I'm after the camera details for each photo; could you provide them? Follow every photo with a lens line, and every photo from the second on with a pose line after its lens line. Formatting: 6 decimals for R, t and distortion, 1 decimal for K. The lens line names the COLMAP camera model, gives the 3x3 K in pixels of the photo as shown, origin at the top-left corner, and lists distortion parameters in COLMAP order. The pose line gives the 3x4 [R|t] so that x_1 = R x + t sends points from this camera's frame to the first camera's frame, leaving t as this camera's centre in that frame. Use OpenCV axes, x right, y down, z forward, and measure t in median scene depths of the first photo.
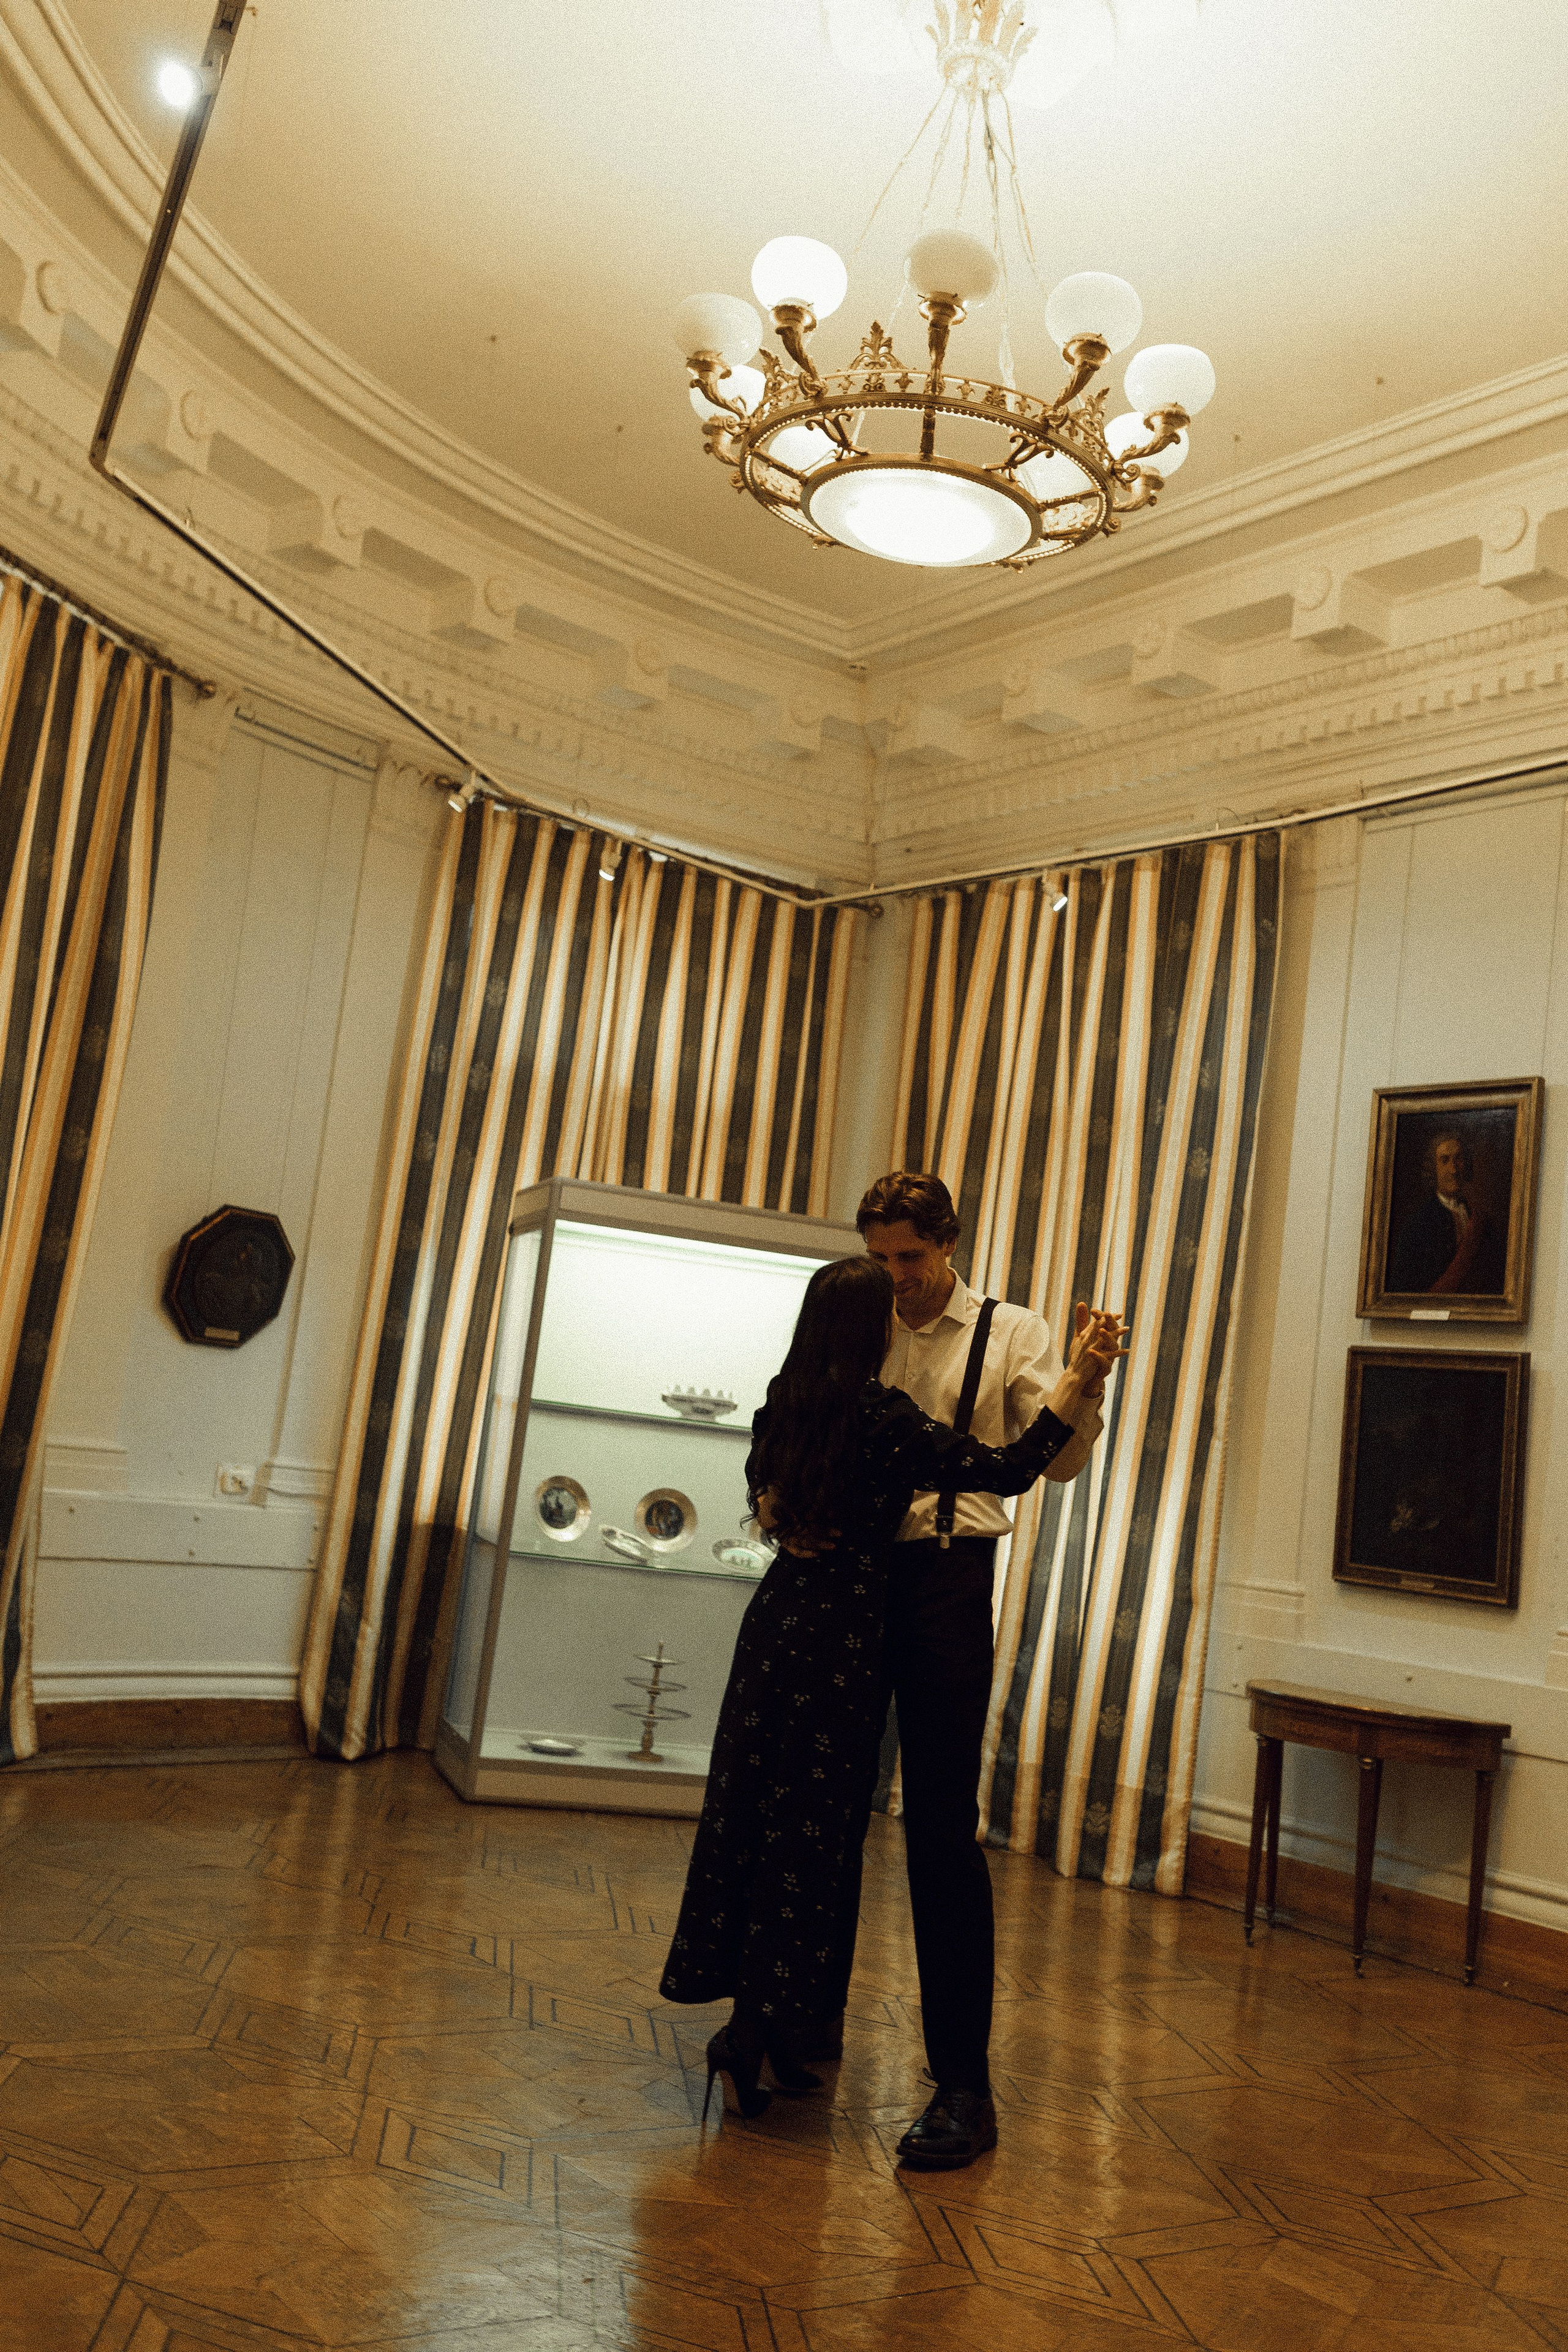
lens RADIAL K [[2241.7, 0, 788.6], [0, 2241.7, 1169.8], [0, 0, 1]] dist [0.010550, -0.009800]
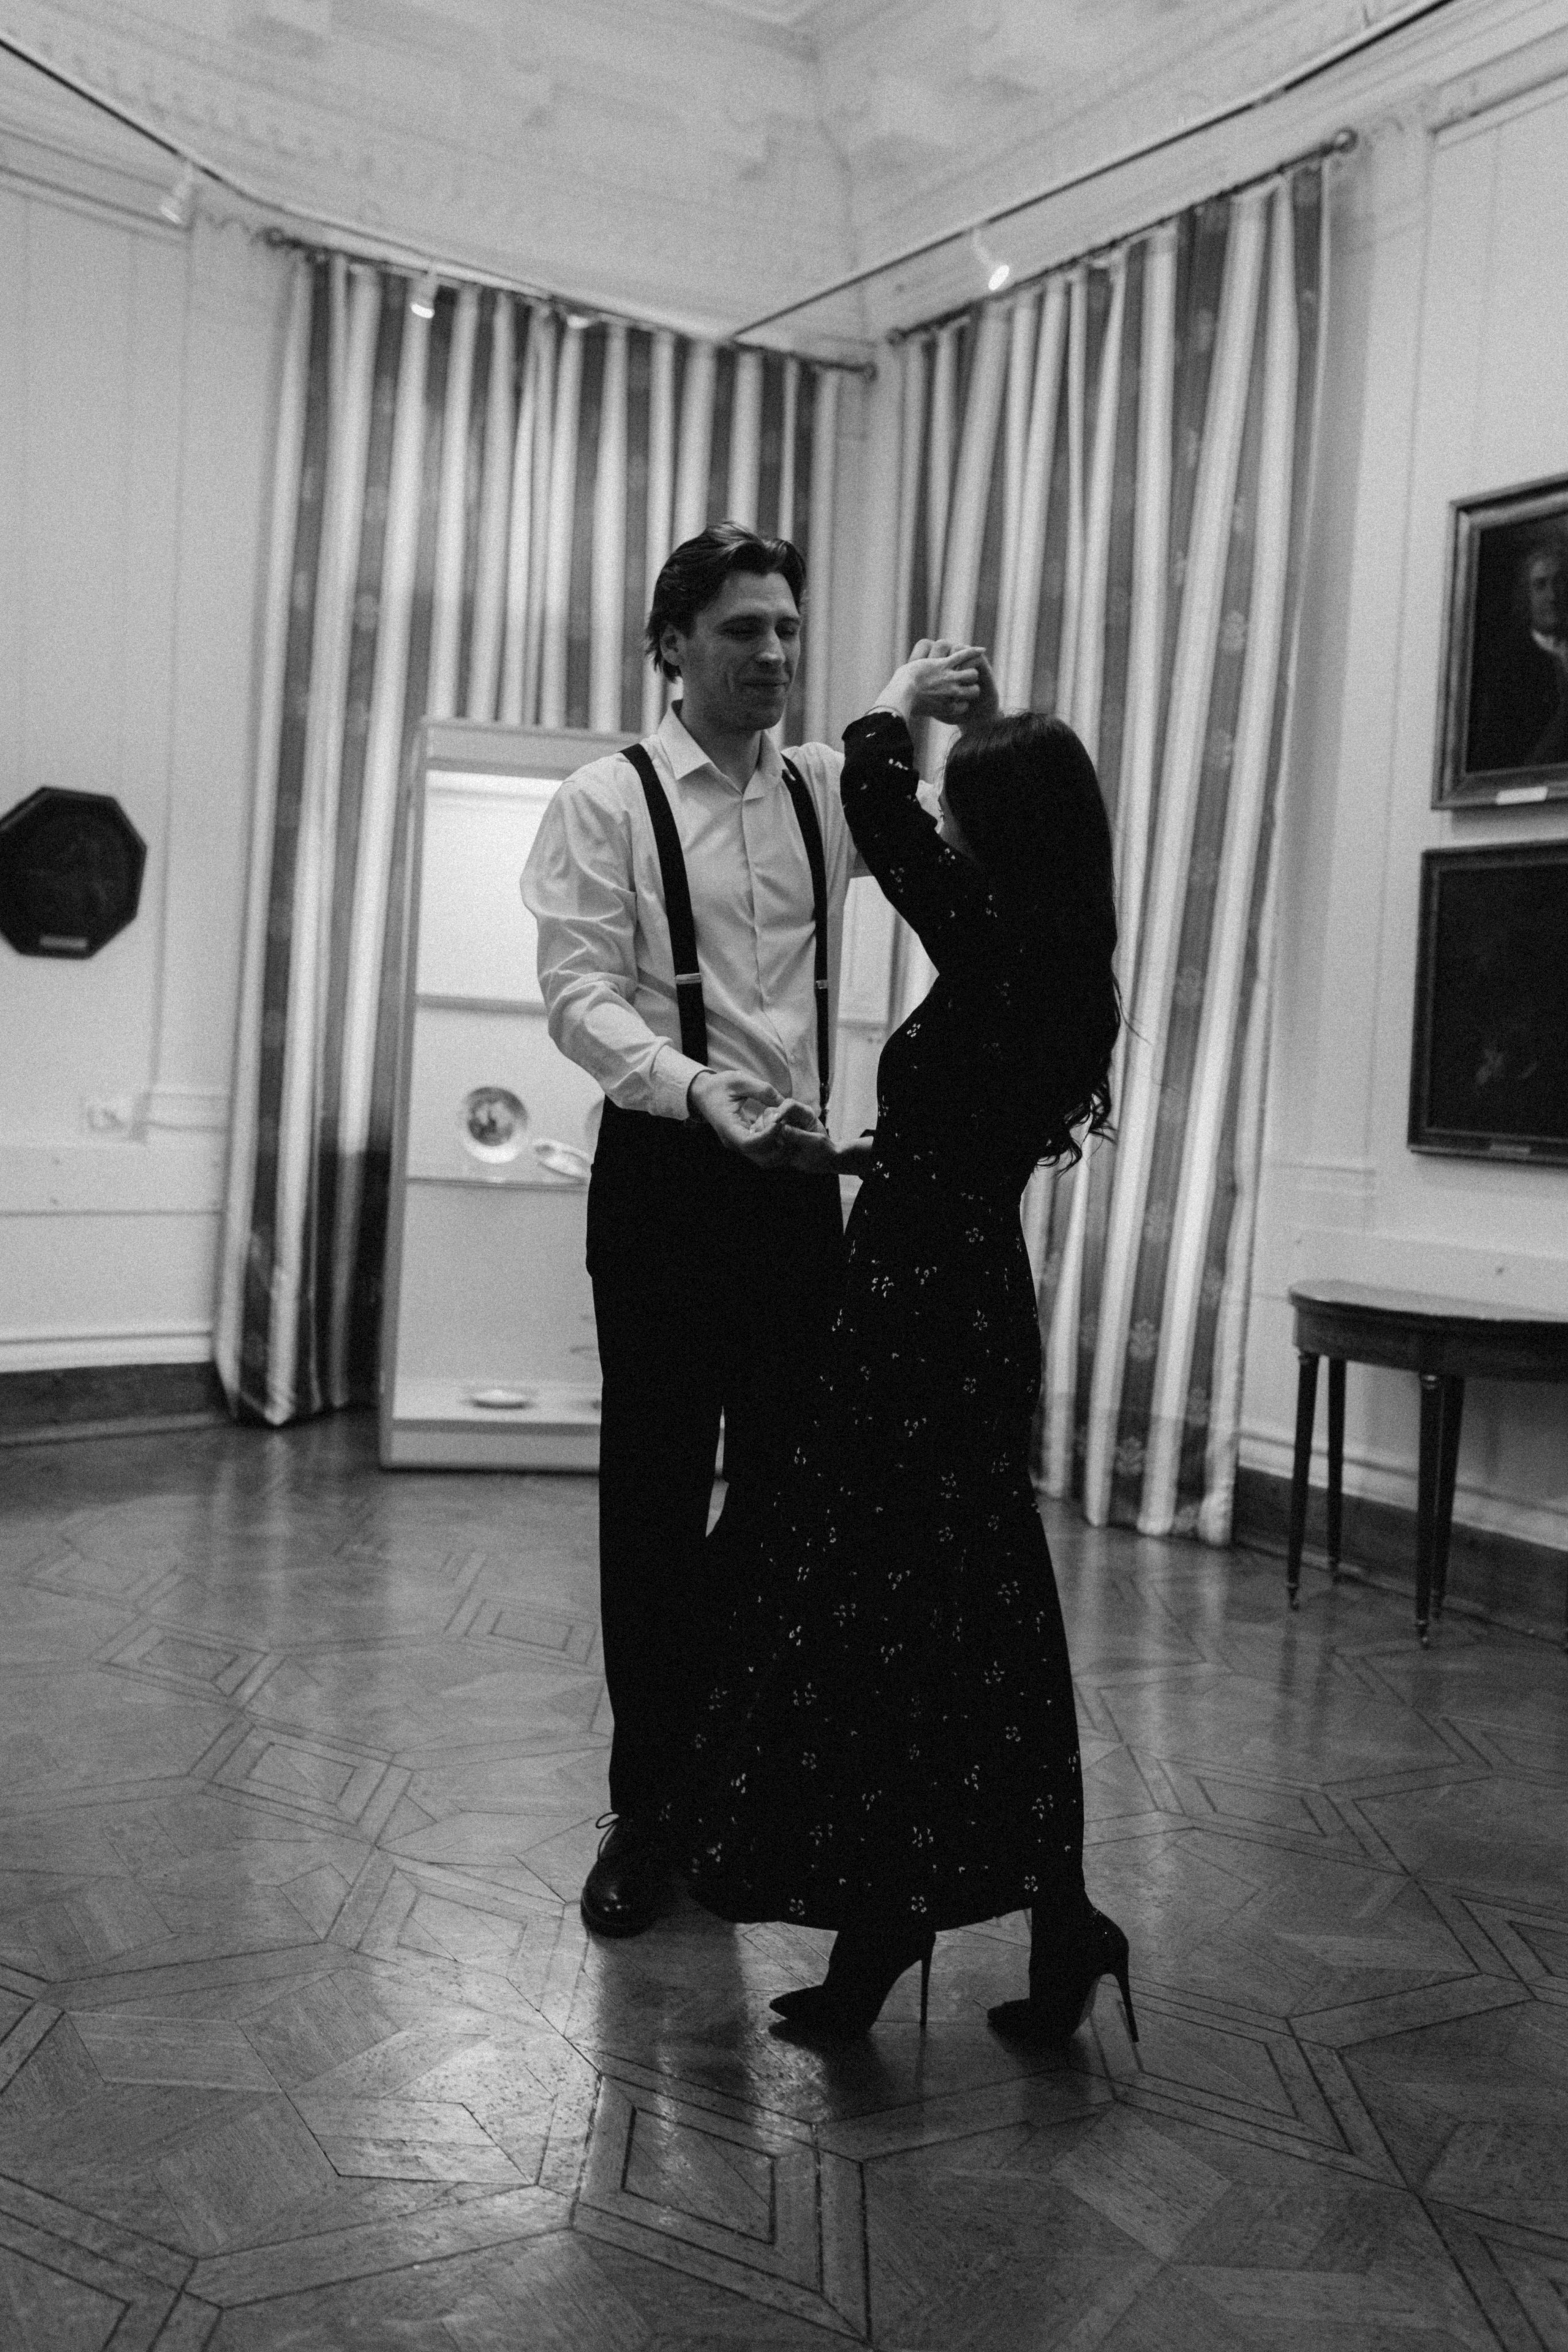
lens RADIAL K [[2241.7, 0, 788.6], [0, 2241.7, 1169.8], [0, 0, 1]] dist [0.010550, -0.009800]
pose [[0.990911, -0.059033, -0.120874, 0.115760], [0.078314, 0.983750, 0.161565, 0.043442], [0.109372, -0.169563, 0.979432, 0.197845]]
